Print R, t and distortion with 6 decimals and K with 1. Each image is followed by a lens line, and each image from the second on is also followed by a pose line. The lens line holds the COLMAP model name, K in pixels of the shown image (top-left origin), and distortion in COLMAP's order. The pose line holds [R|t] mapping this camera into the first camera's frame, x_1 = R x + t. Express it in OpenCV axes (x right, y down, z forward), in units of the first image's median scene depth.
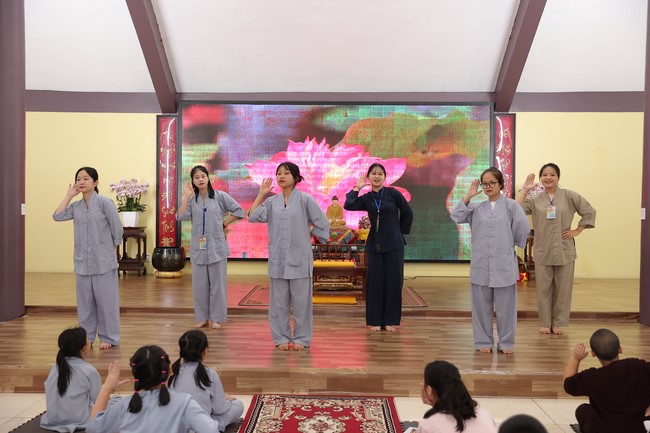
lens RADIAL K [[712.5, 0, 325.0], [0, 712.5, 216.5], [0, 0, 1]] dist [0.021031, 0.027057]
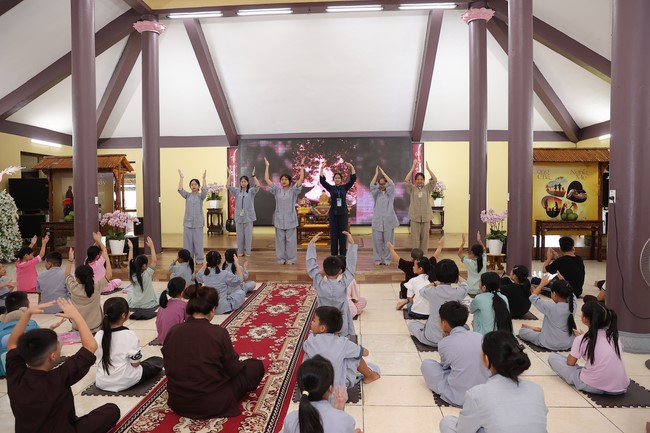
lens RADIAL K [[472.0, 0, 325.0], [0, 472.0, 216.5], [0, 0, 1]] dist [-0.097204, -0.000727]
pose [[0.998443, -0.013699, -0.054075, 0.082918], [0.015332, 0.999435, 0.029908, 0.003492], [0.053635, -0.030690, 0.998089, -0.207883]]
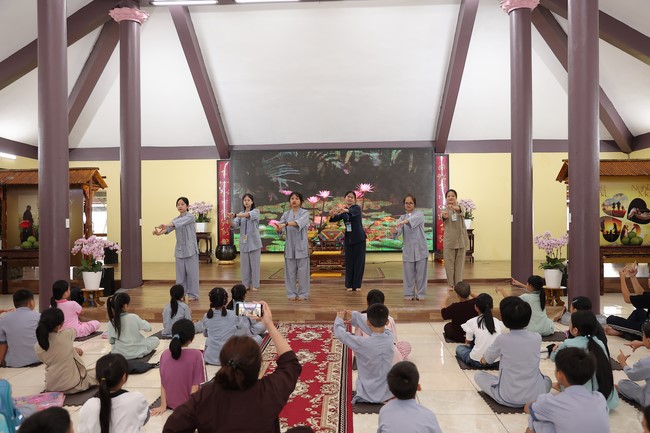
lens RADIAL K [[542.6, 0, 325.0], [0, 542.6, 216.5], [0, 0, 1]] dist [-0.052866, 0.002476]
pose [[0.999282, -0.018659, -0.032971, 0.038277], [0.018223, 0.999743, -0.013484, 0.000806], [0.033215, 0.012873, 0.999365, -0.179423]]
